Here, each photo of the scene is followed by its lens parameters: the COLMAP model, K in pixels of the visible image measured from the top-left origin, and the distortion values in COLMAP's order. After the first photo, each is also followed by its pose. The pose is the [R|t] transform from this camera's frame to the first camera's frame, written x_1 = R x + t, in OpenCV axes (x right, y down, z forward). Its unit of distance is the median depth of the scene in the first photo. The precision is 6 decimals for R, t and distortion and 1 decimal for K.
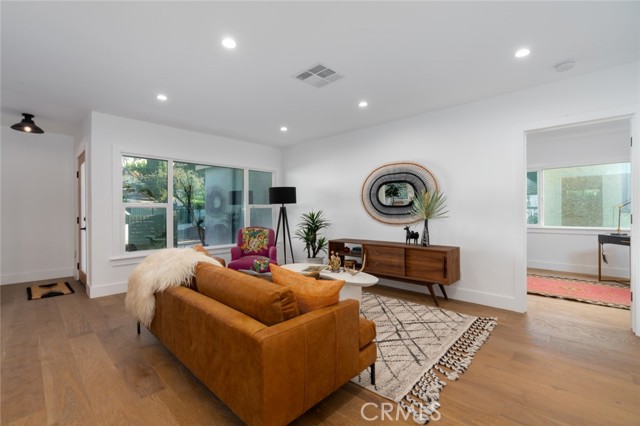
lens RADIAL K [[284.2, 0, 319.5], [0, 284.2, 212.9], [0, 0, 1]] dist [-0.009839, 0.002678]
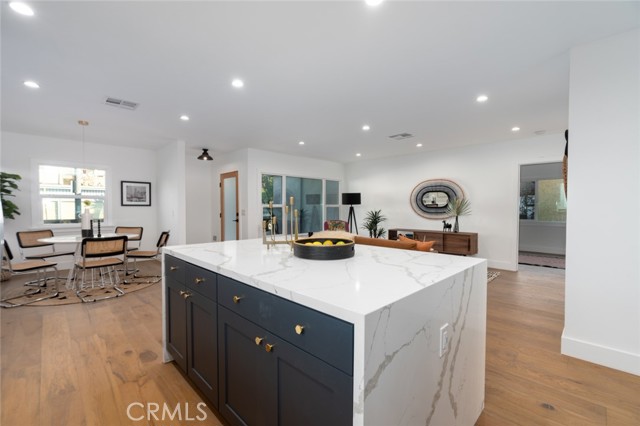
lens RADIAL K [[281.0, 0, 319.8], [0, 281.0, 214.9], [0, 0, 1]] dist [-0.010007, -0.000508]
pose [[0.999598, 0.005299, -0.027867, -0.330709], [-0.004553, 0.999632, 0.026747, -0.020961], [0.027999, -0.026609, 0.999254, -0.566552]]
